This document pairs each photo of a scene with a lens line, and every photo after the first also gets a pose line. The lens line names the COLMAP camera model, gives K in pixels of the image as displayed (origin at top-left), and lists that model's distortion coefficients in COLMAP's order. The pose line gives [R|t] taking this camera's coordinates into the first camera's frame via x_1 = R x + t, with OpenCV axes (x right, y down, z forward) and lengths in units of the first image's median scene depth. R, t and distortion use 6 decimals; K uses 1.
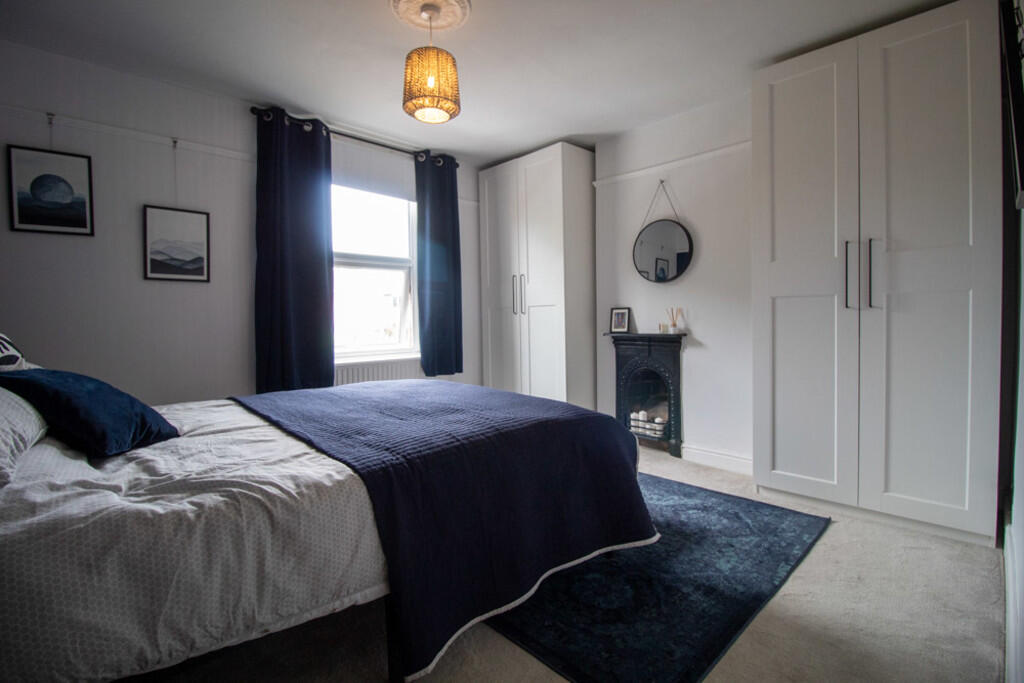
lens RADIAL K [[479.5, 0, 512.0], [0, 479.5, 341.5], [0, 0, 1]] dist [-0.002390, -0.000450]
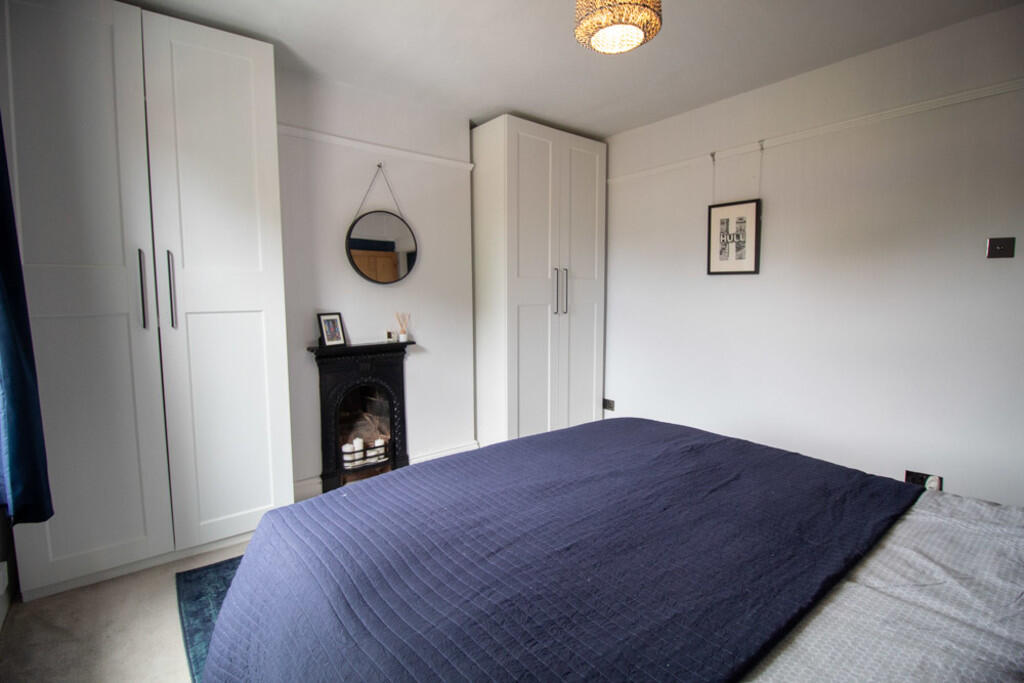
lens RADIAL K [[479.5, 0, 512.0], [0, 479.5, 341.5], [0, 0, 1]] dist [-0.002390, -0.000450]
pose [[0.099689, -0.078587, 0.991910, -0.508997], [0.052221, 0.995916, 0.073656, -0.067986], [-0.993647, 0.044456, 0.103385, 0.655321]]
